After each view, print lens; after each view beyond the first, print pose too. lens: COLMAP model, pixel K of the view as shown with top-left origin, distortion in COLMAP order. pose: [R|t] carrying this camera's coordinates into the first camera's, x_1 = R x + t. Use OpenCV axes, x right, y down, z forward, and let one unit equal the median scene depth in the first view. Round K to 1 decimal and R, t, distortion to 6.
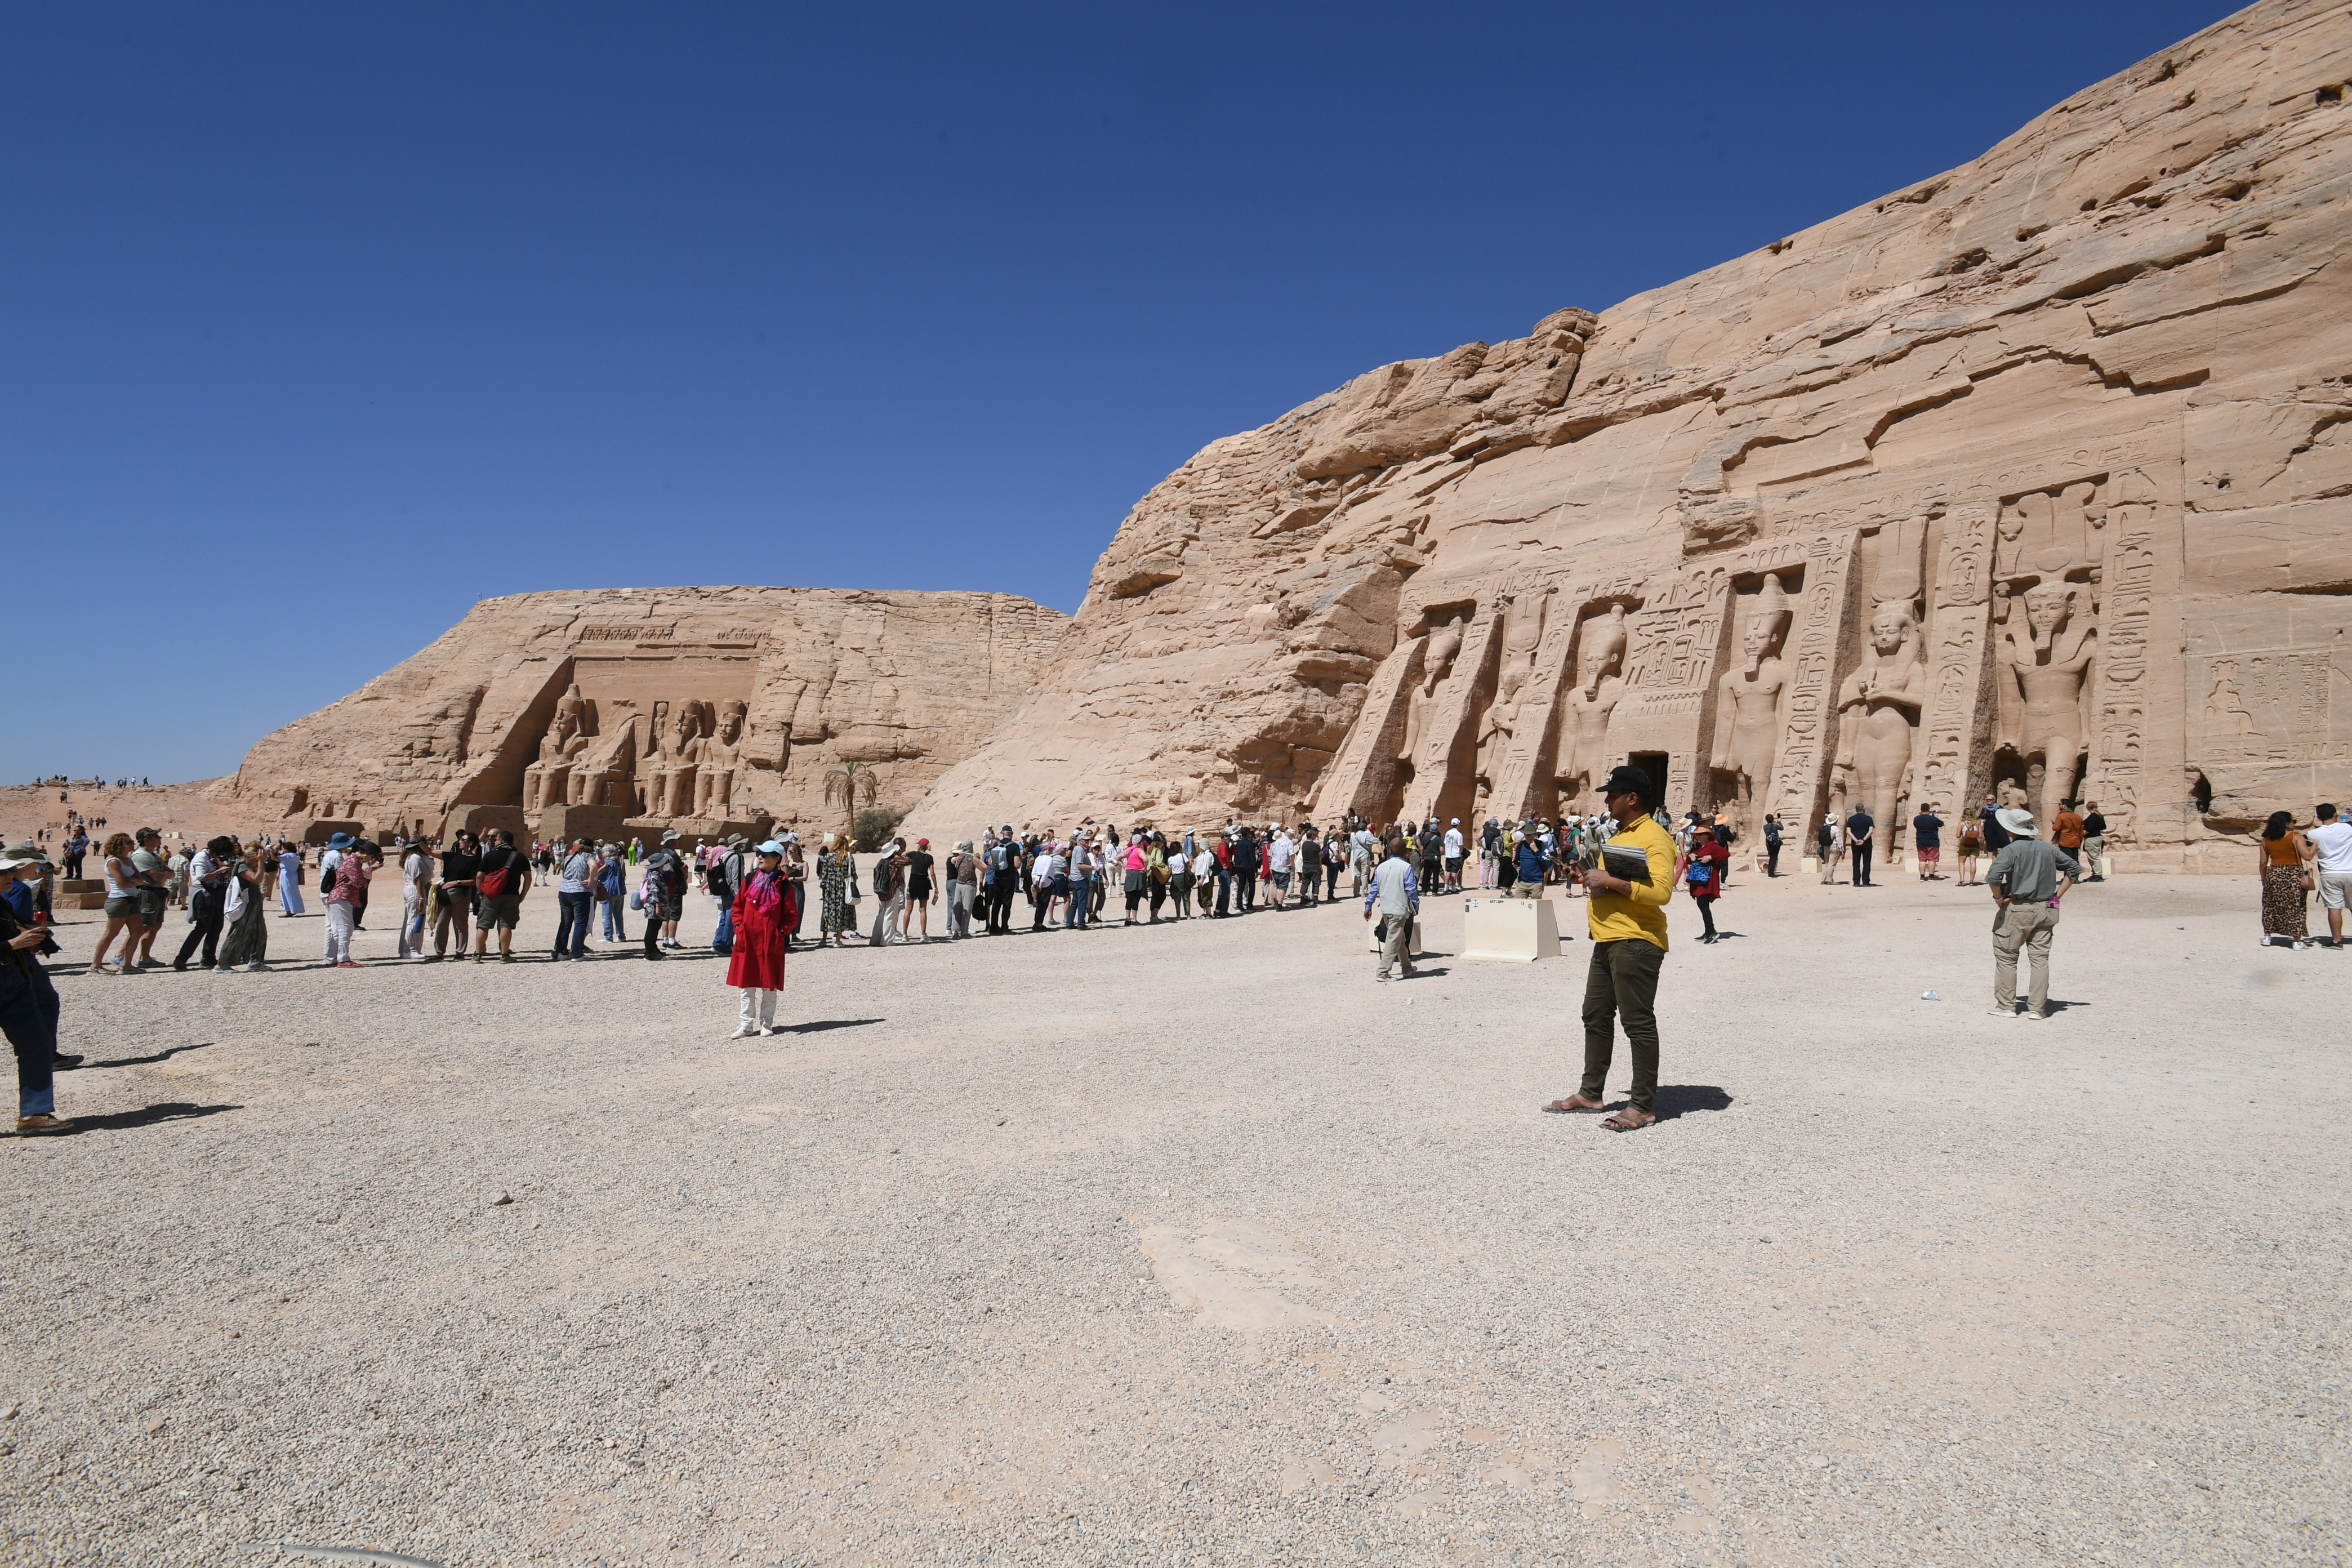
lens RADIAL K [[1278.8, 0, 1178.4], [0, 1278.8, 789.7], [0, 0, 1]] dist [0.006661, 0.002215]
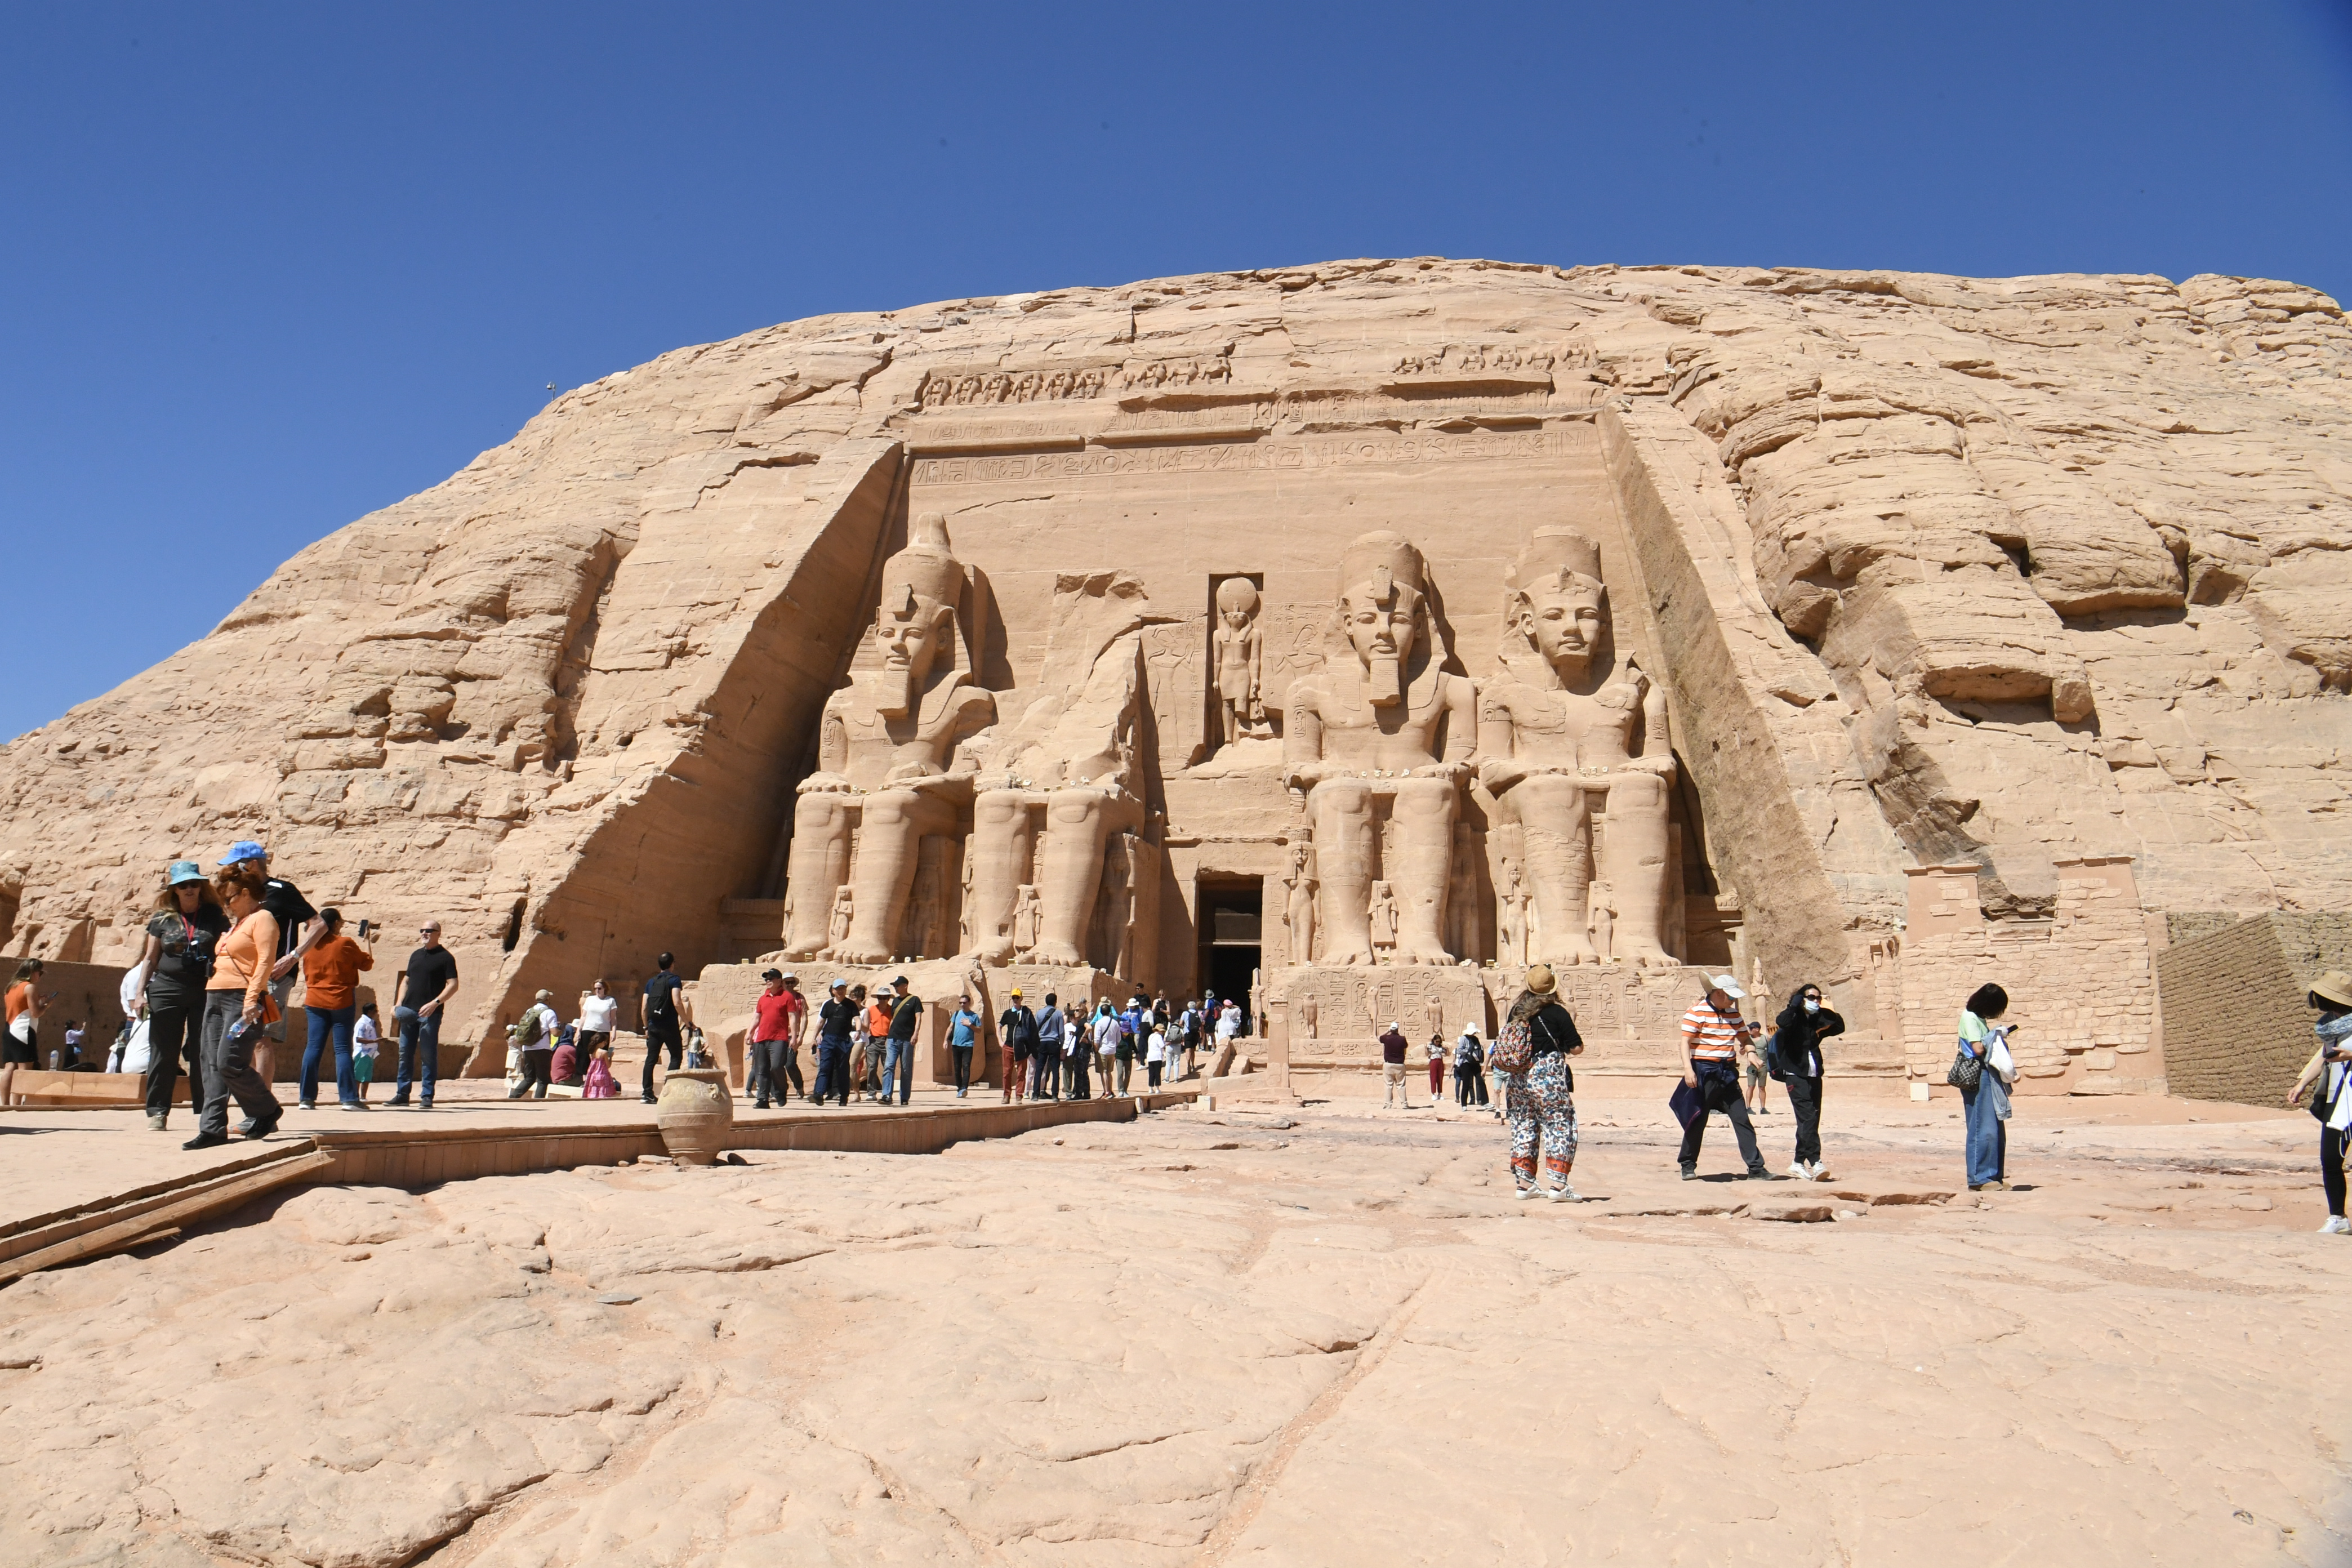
lens RADIAL K [[1697.7, 0, 1173.7], [0, 1697.7, 788.5], [0, 0, 1]] dist [-0.060483, -0.003946]
pose [[0.998953, -0.009028, -0.044855, -0.408257], [0.002558, 0.989827, -0.142253, 0.031501], [0.045683, 0.141989, 0.988814, 0.649960]]
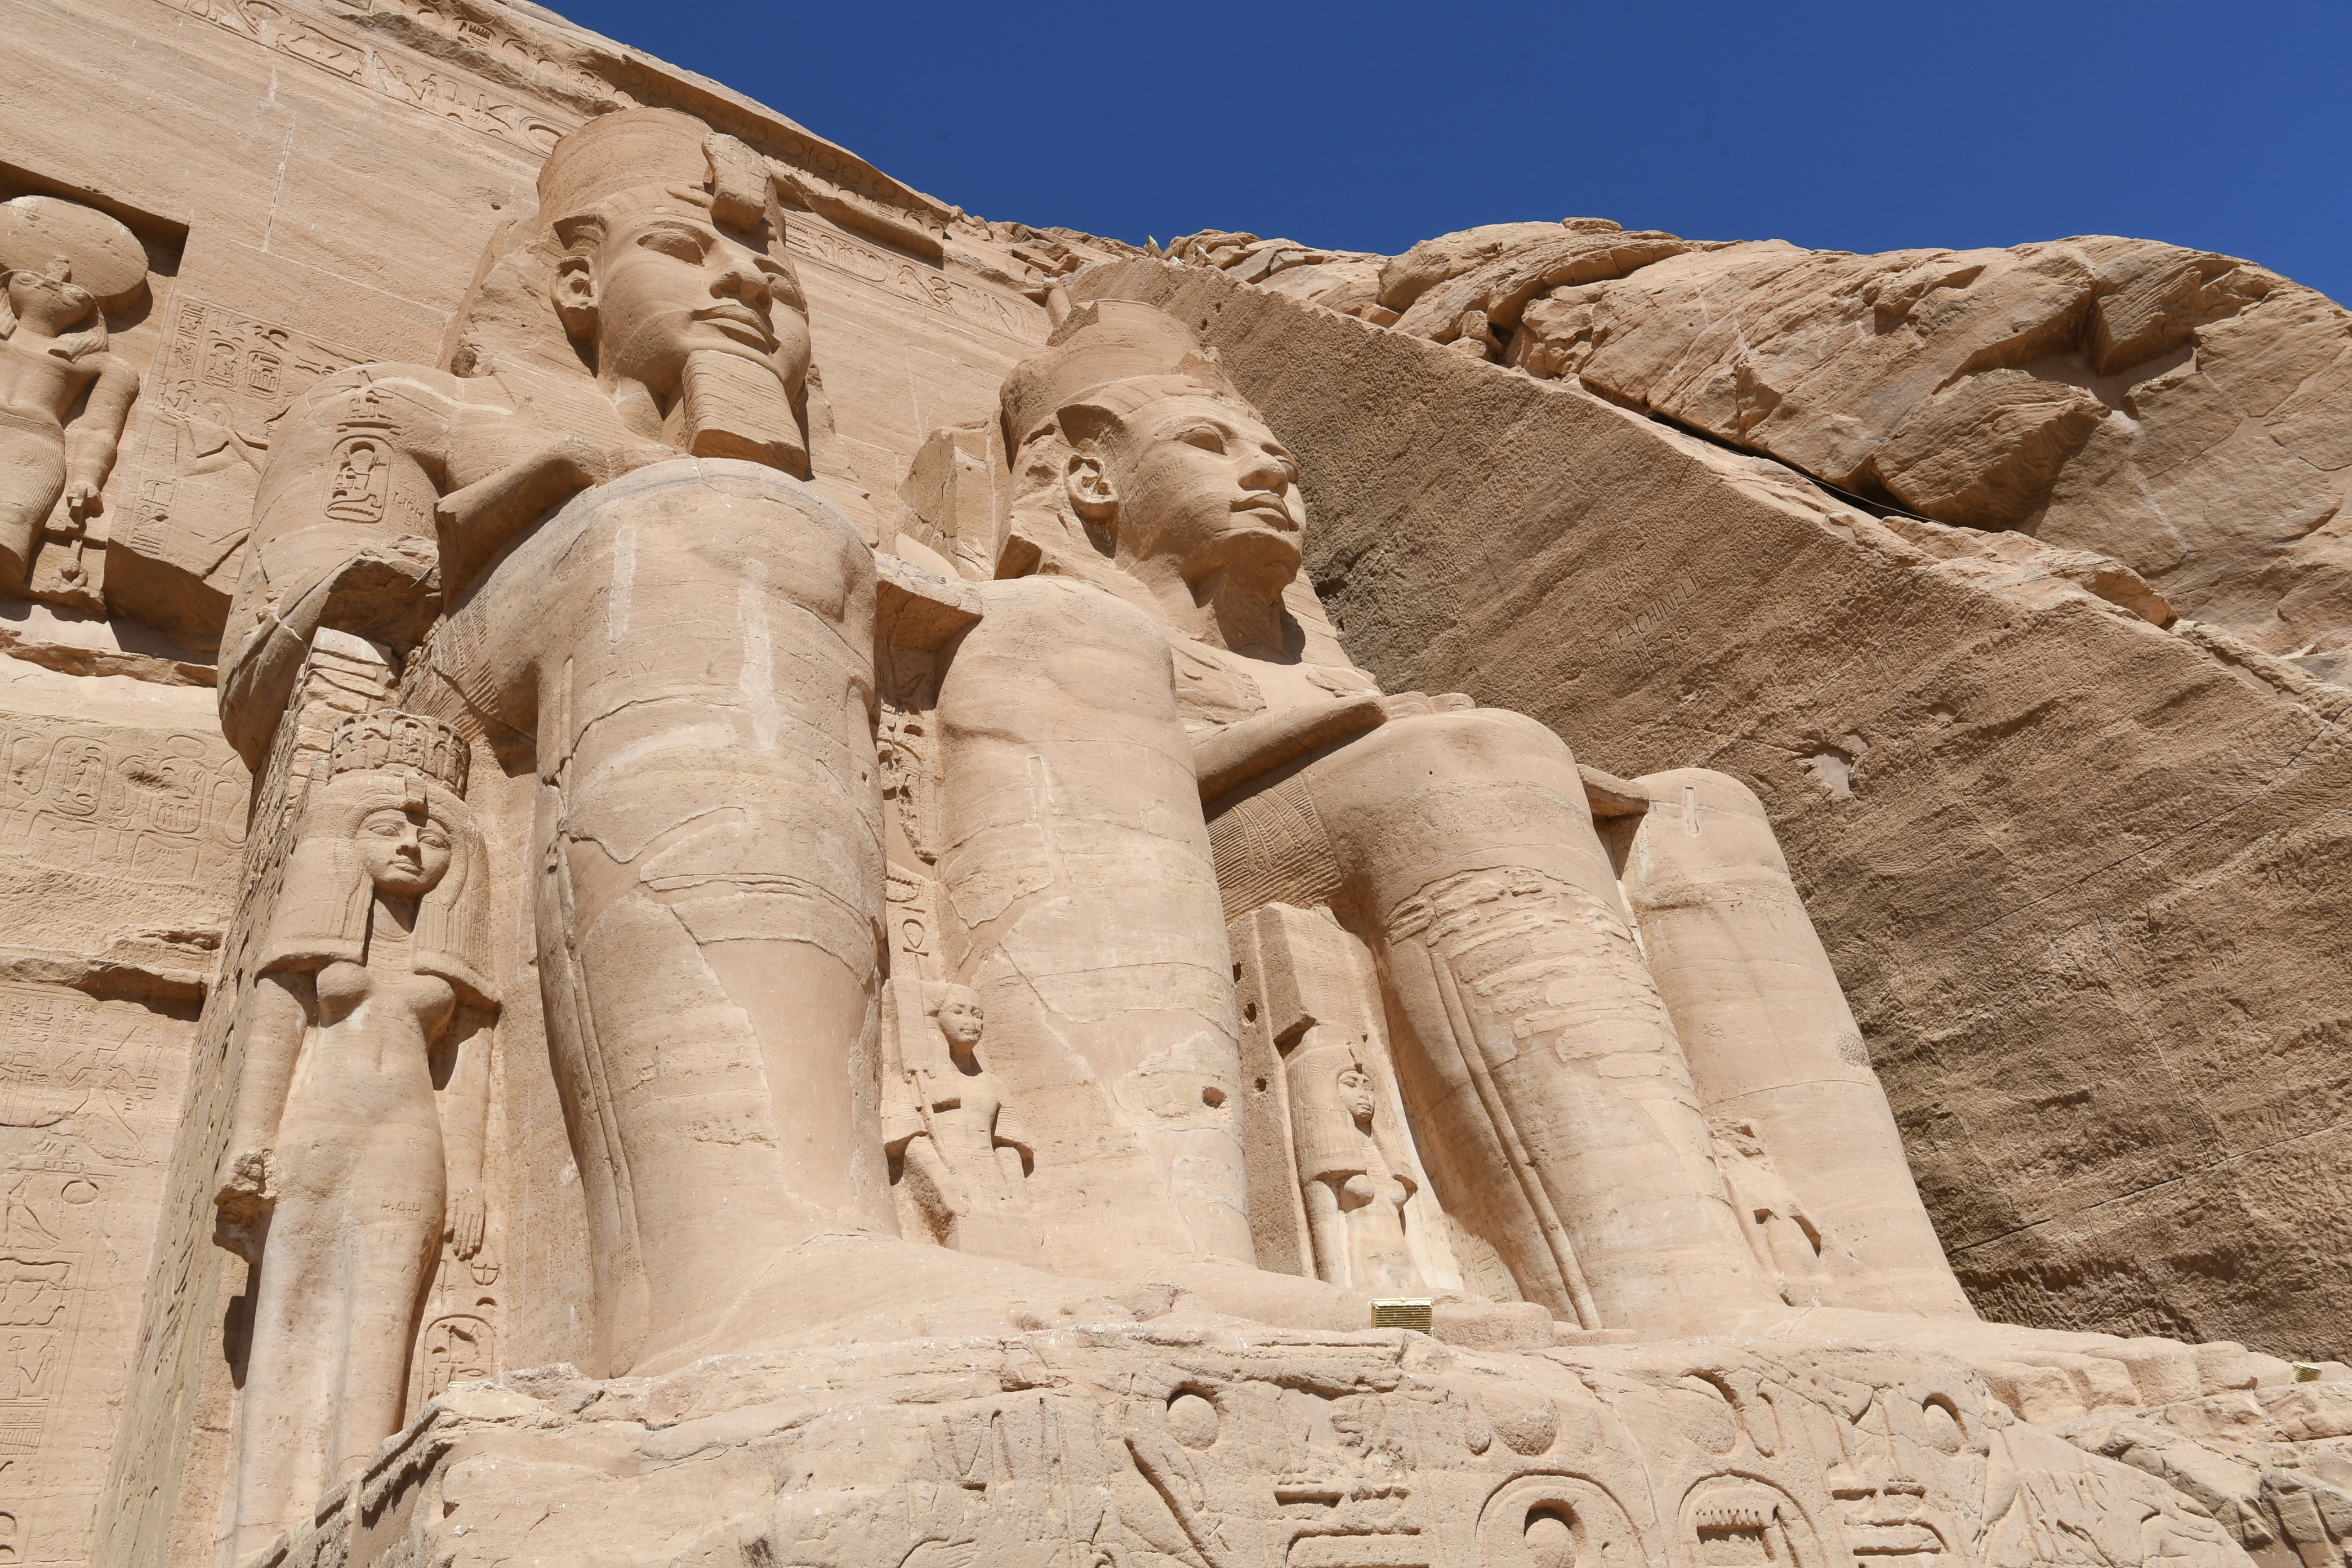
lens RADIAL K [[1686.0, 0, 1170.2], [0, 1686.0, 778.1], [0, 0, 1]] dist [0.025684, 0.008588]
pose [[0.770032, 0.240587, 0.590904, -0.413570], [0.091356, 0.875053, -0.475328, 0.025213], [-0.631430, 0.420001, 0.651840, 0.940341]]
